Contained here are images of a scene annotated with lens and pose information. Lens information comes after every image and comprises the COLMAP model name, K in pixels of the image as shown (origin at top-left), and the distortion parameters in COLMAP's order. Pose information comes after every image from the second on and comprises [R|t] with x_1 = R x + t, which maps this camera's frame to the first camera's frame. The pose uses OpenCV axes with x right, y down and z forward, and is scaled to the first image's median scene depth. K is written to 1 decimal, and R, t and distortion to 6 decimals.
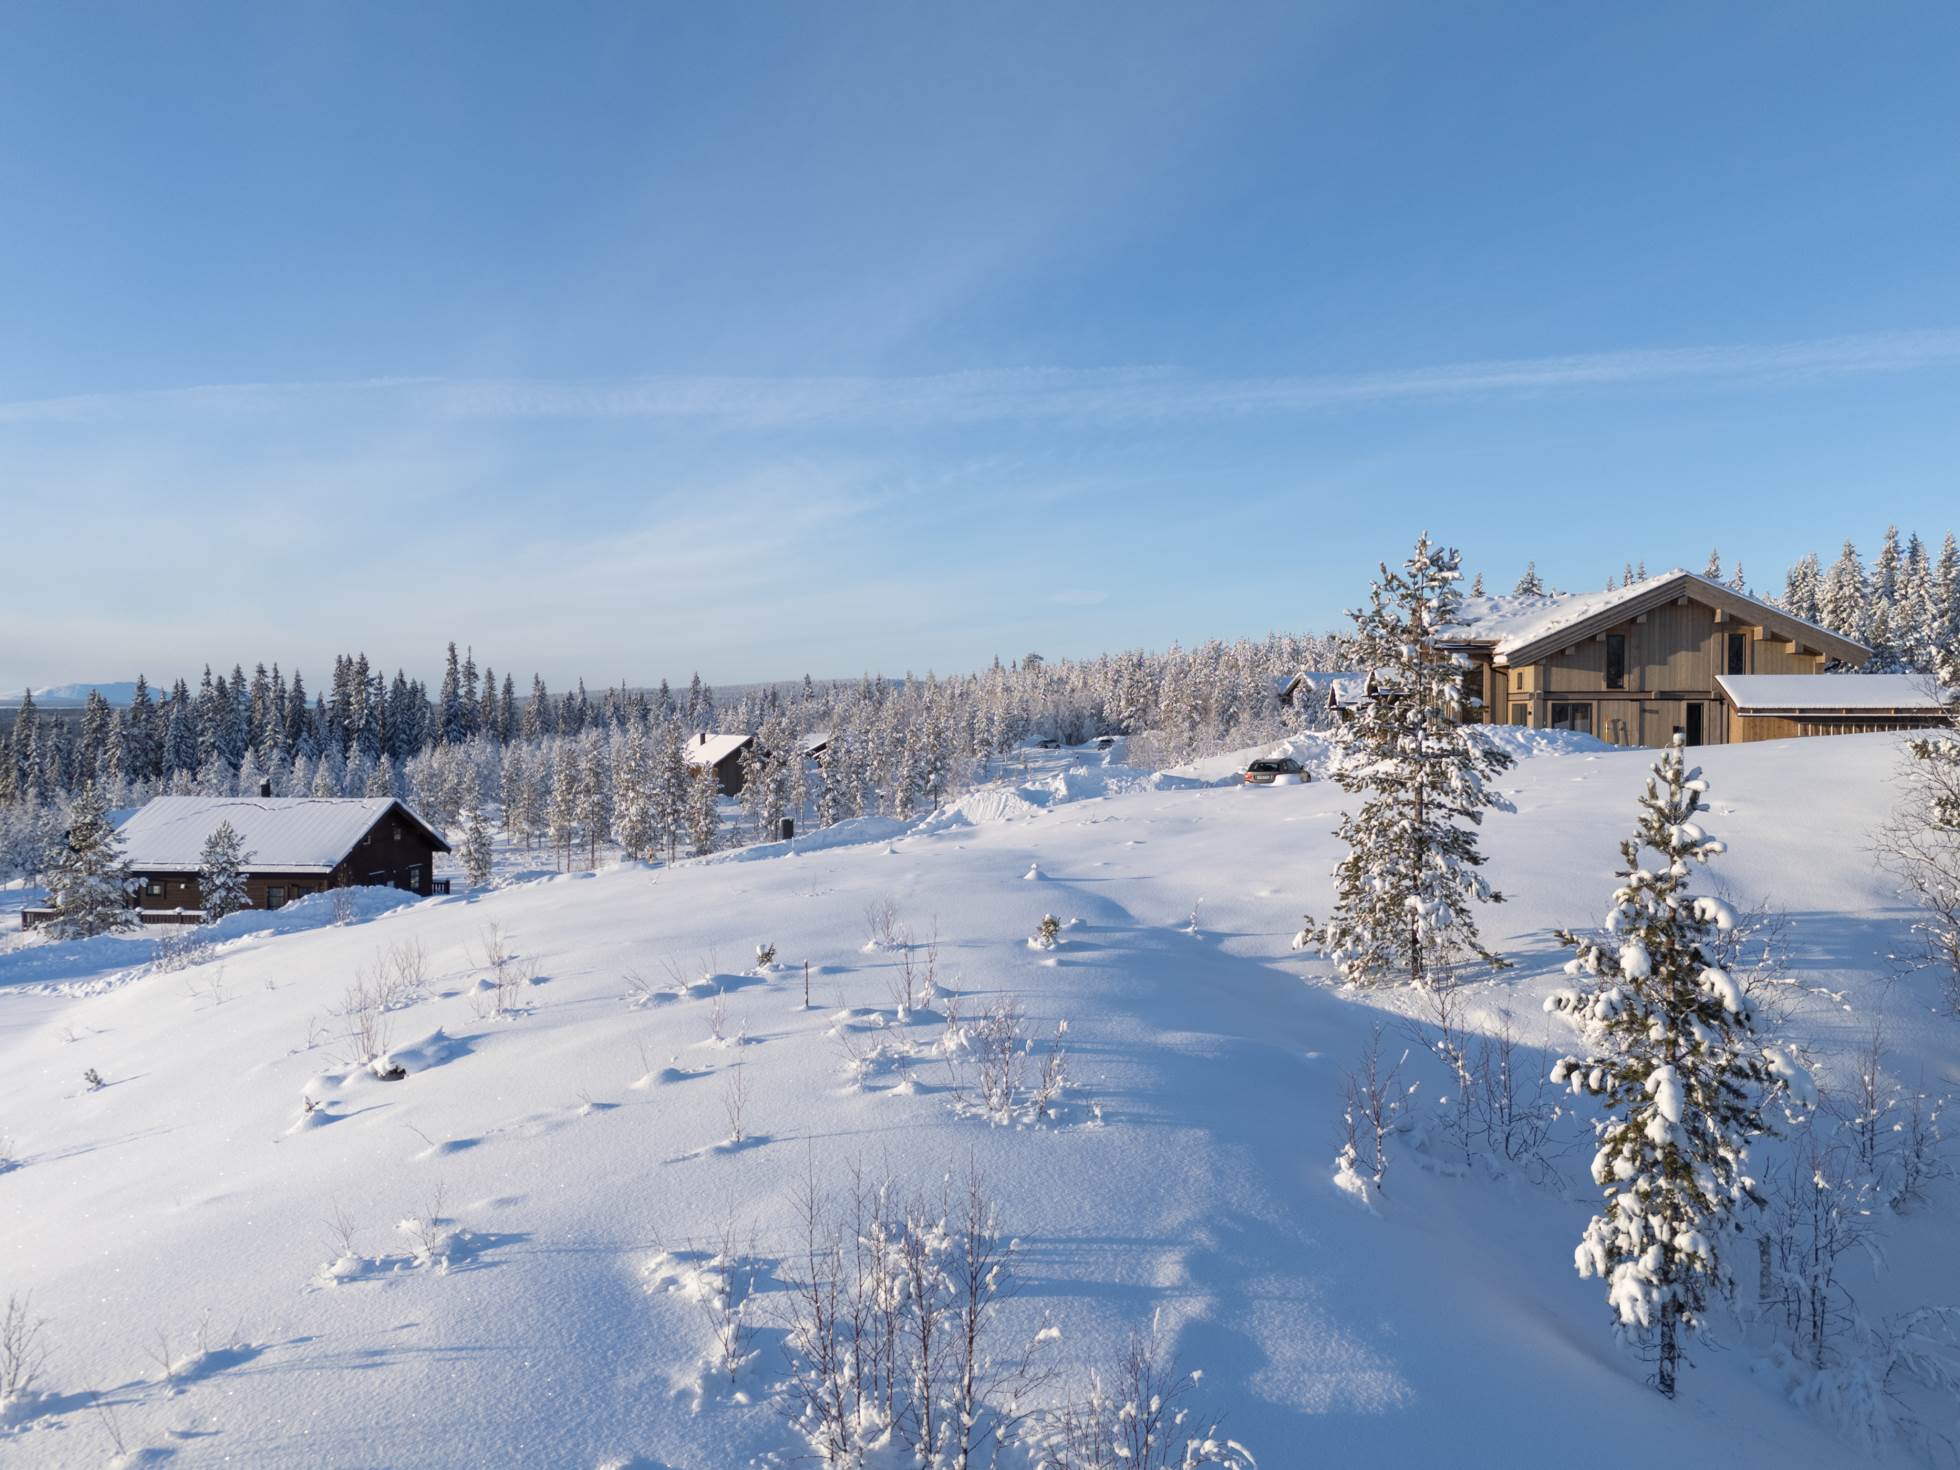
lens RADIAL K [[1431.2, 0, 980.0], [0, 1431.2, 735.0], [0, 0, 1]] dist [0.069723, -0.043694]
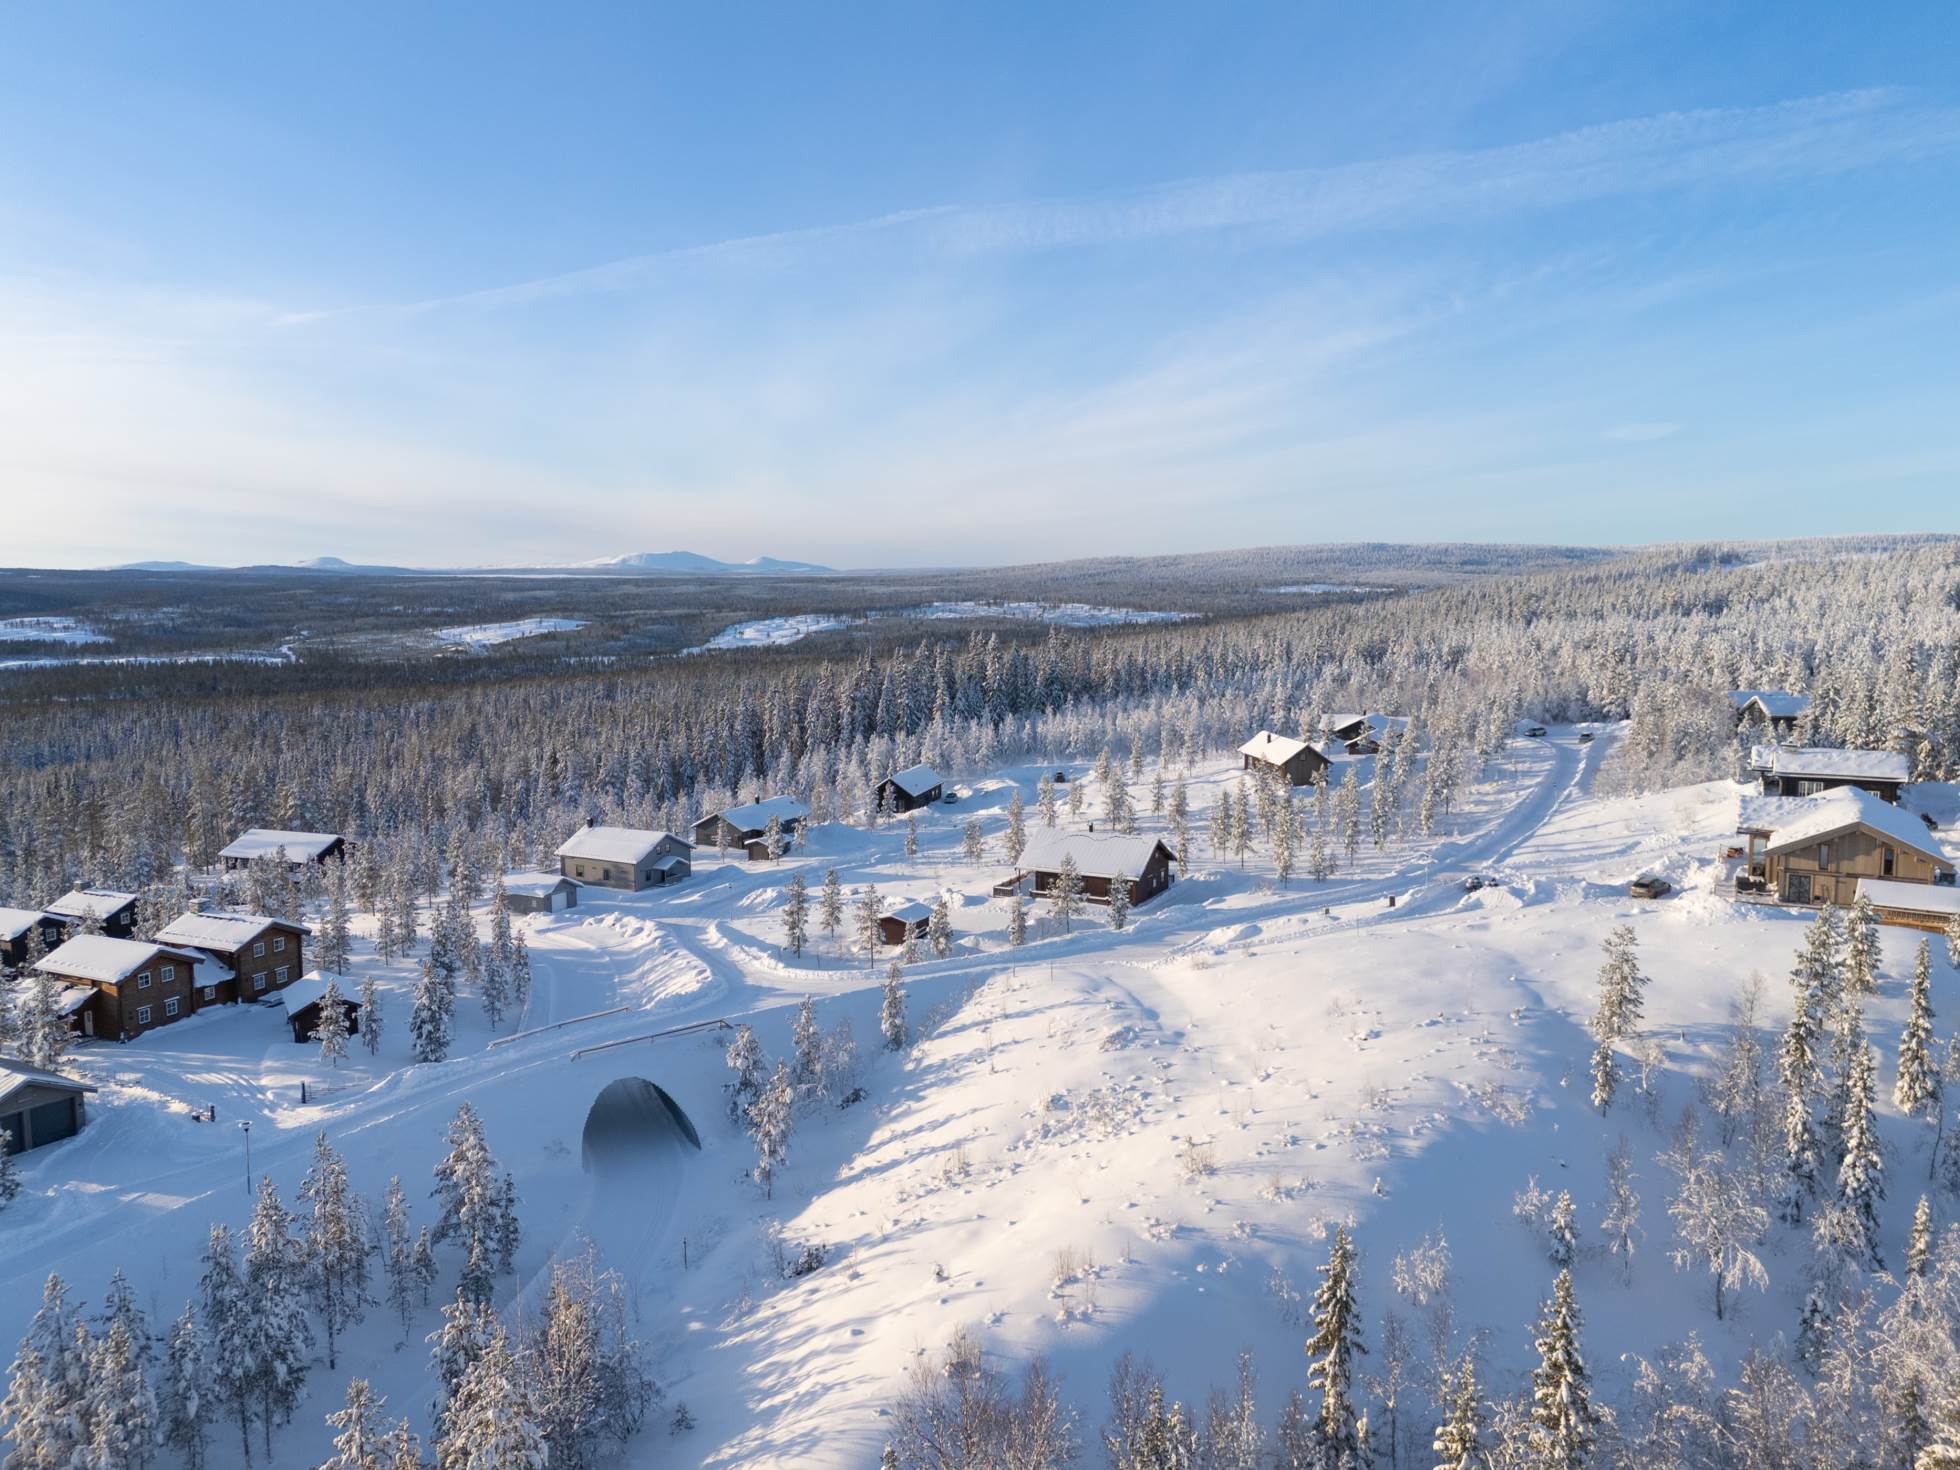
lens RADIAL K [[1431.2, 0, 980.0], [0, 1431.2, 735.0], [0, 0, 1]] dist [0.069723, -0.043694]
pose [[0.947658, 0.026879, -0.318153, -0.044369], [0.004278, 0.995292, 0.096828, -0.430819], [0.319258, -0.093121, 0.943082, -1.329259]]
